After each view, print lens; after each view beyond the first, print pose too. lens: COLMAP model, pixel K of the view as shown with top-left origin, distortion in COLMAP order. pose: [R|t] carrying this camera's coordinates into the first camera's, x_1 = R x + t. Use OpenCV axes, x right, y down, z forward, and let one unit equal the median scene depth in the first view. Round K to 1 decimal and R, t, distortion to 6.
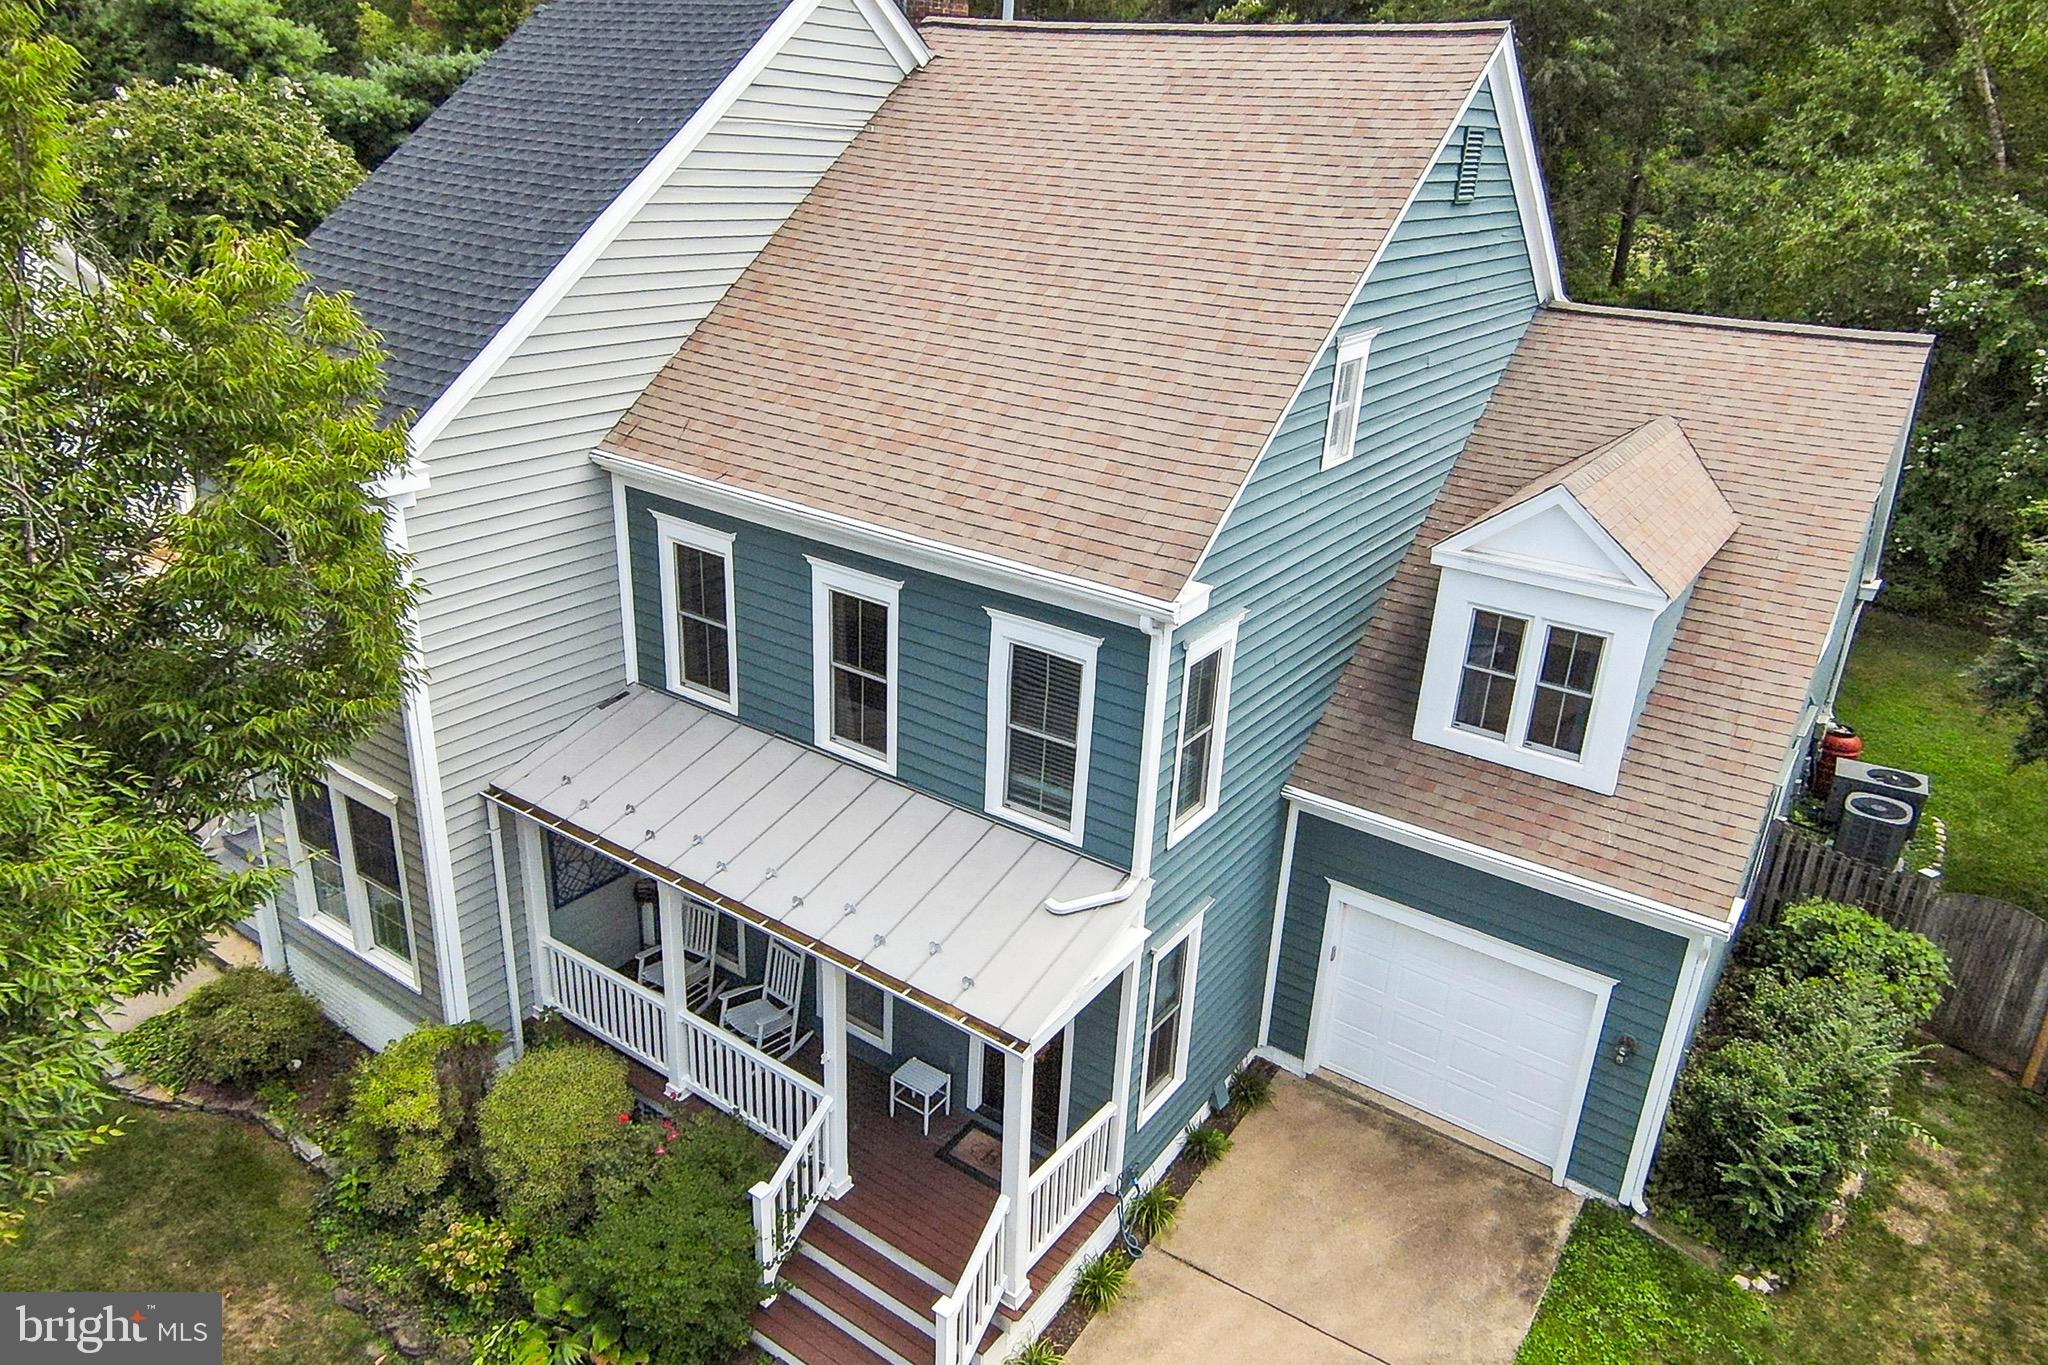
lens RADIAL K [[1365.5, 0, 1003.5], [0, 1365.5, 676.5], [0, 0, 1]] dist [0.081596, -0.038180]
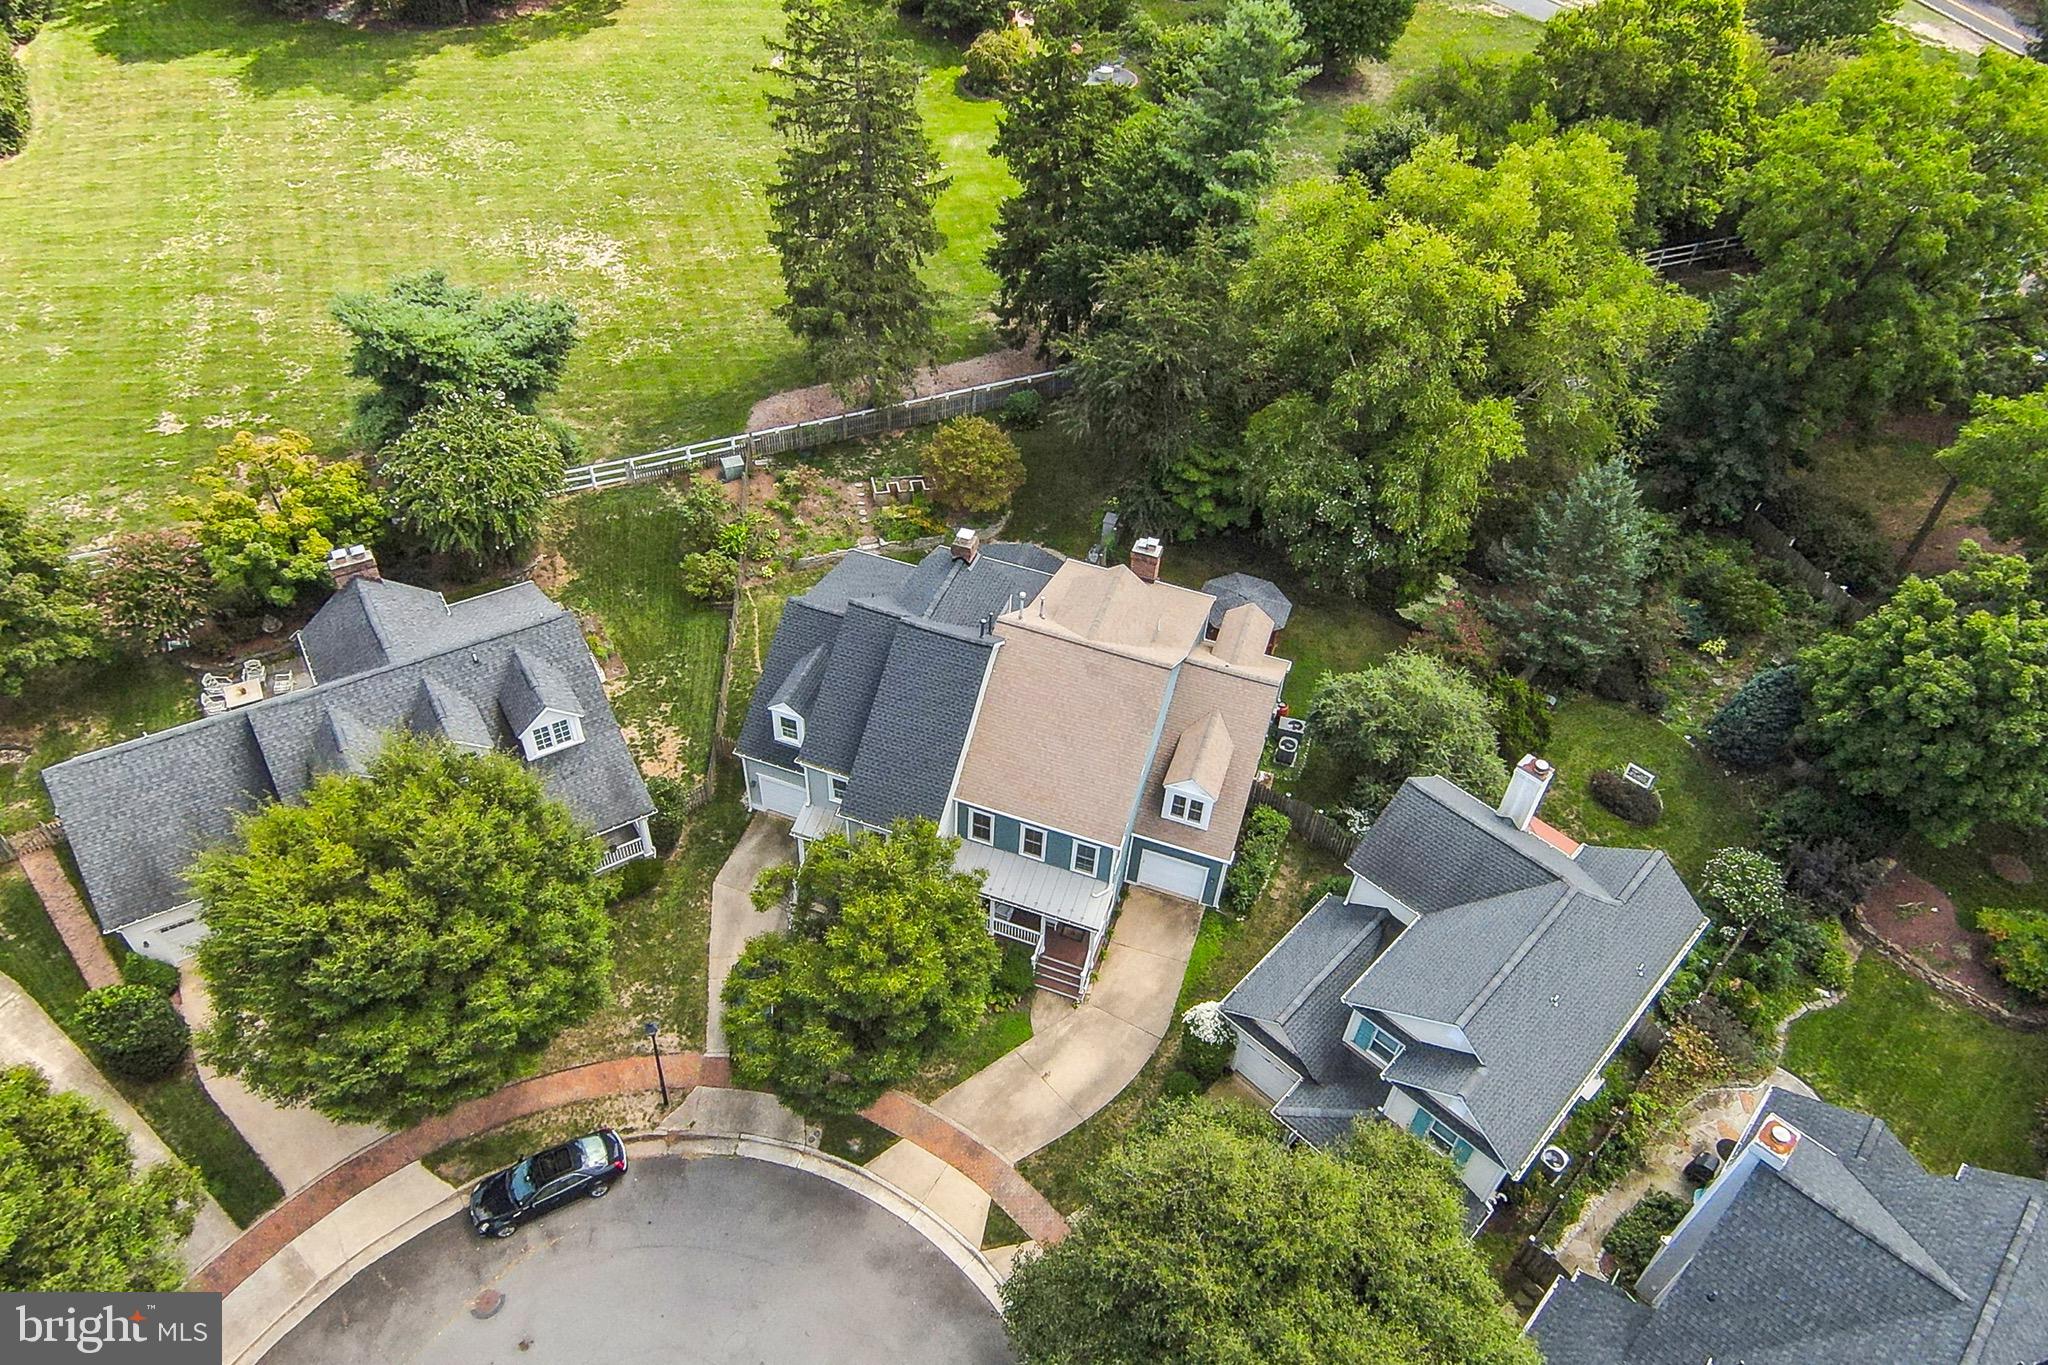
lens RADIAL K [[1353.3, 0, 1024.0], [0, 1353.3, 682.5], [0, 0, 1]] dist [0.093166, -0.053808]
pose [[0.961301, -0.190447, 0.199072, -0.821001], [0.101037, 0.915948, 0.388369, -1.947821], [-0.256304, -0.353226, 0.899744, -2.376562]]
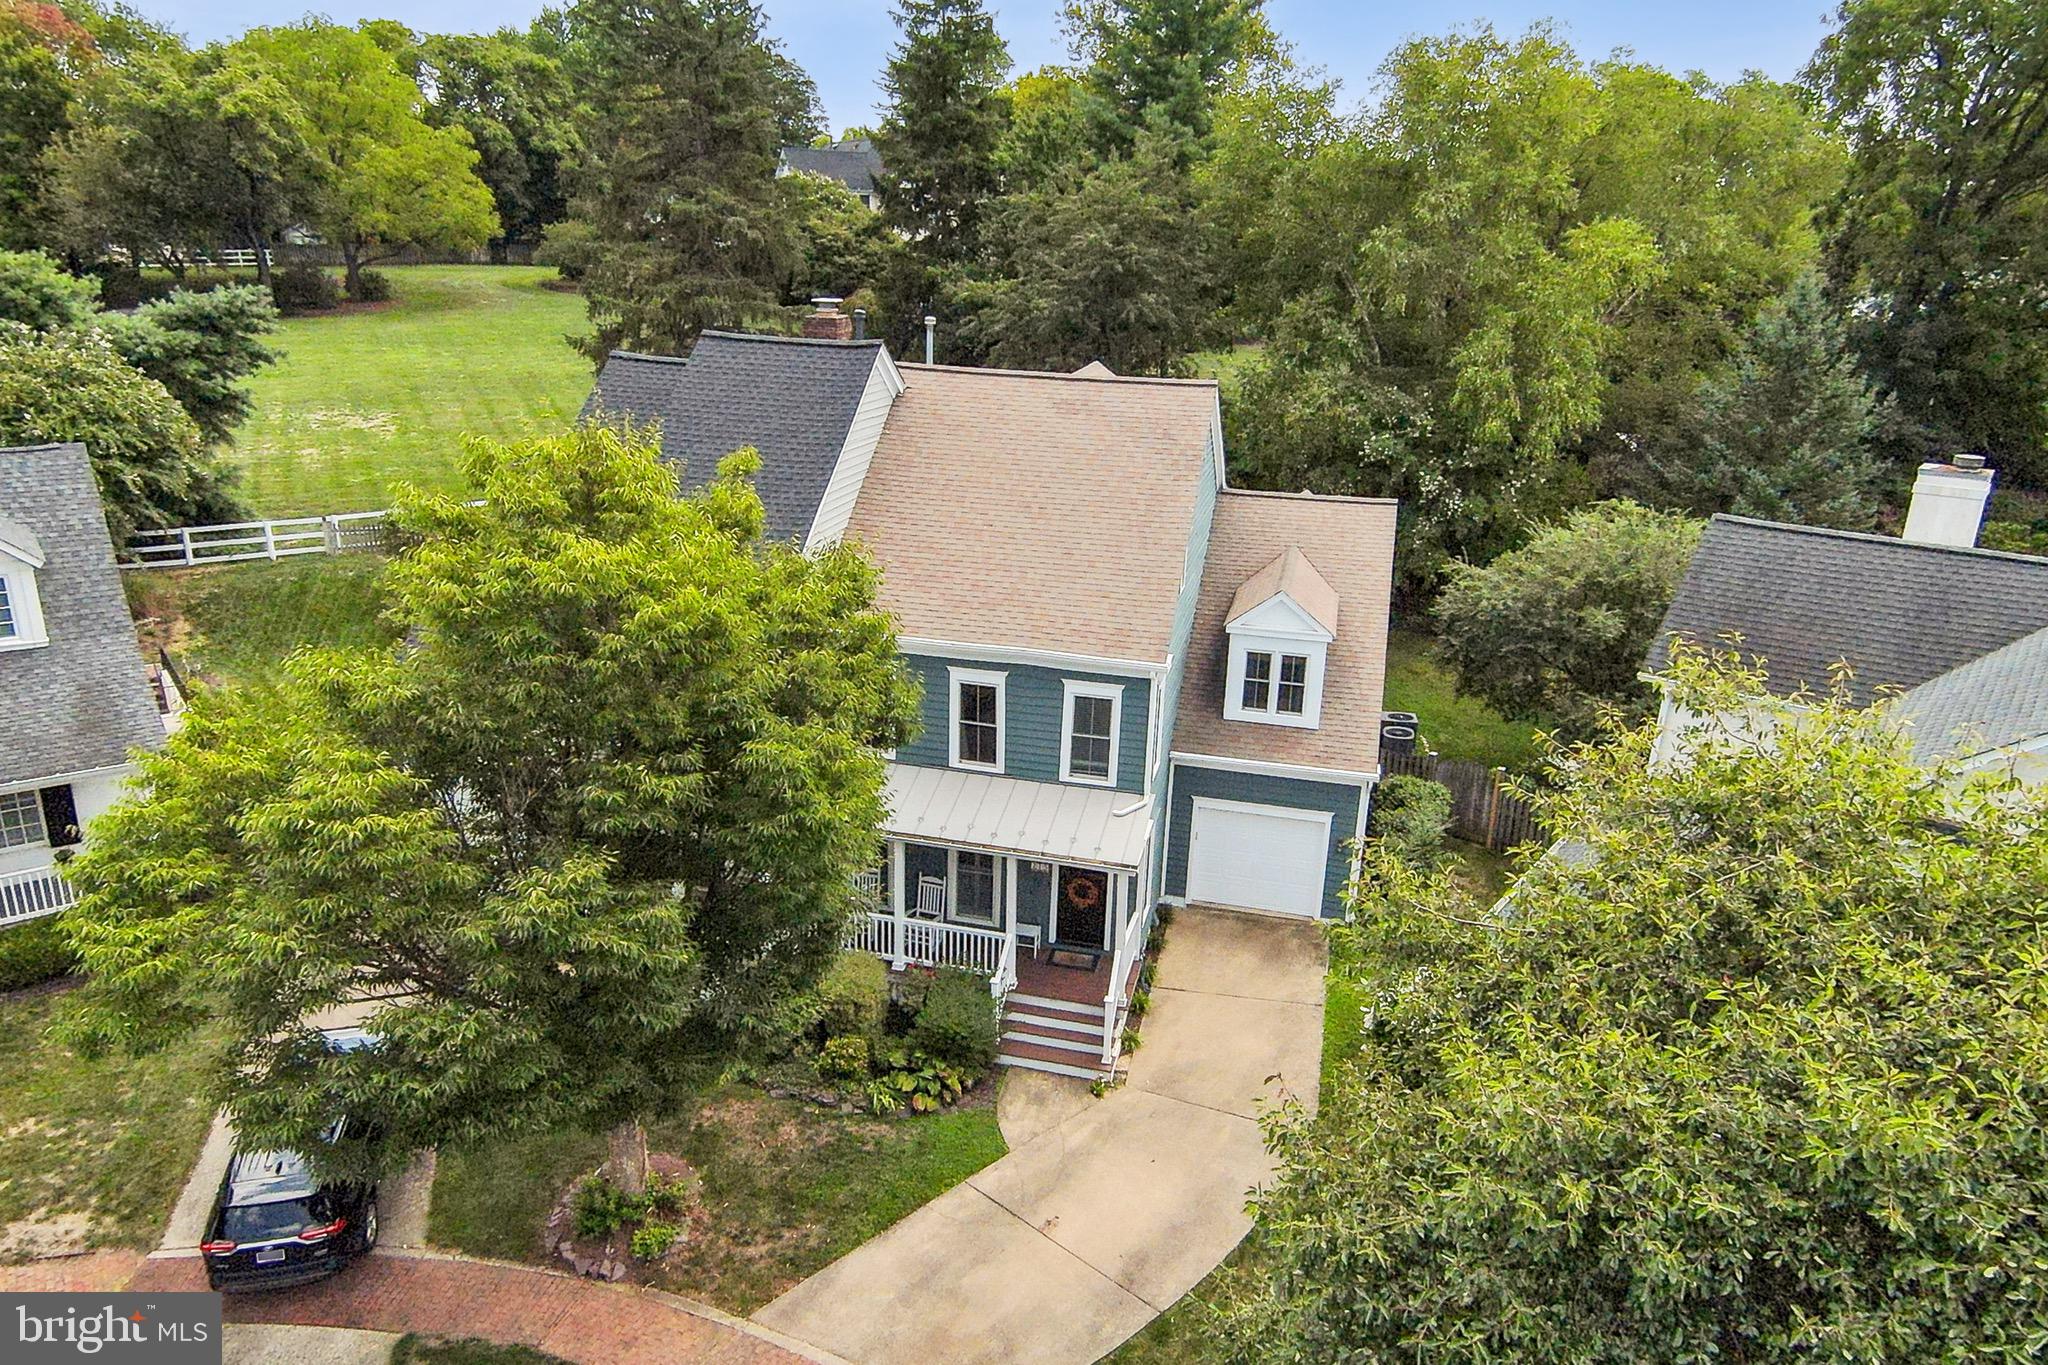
lens RADIAL K [[1353.3, 0, 1024.0], [0, 1353.3, 682.5], [0, 0, 1]] dist [0.093166, -0.053808]
pose [[0.929617, -0.134089, 0.343268, -0.681657], [0.152396, 0.987956, -0.026788, 0.000792], [-0.335542, 0.077215, 0.938855, -0.813152]]
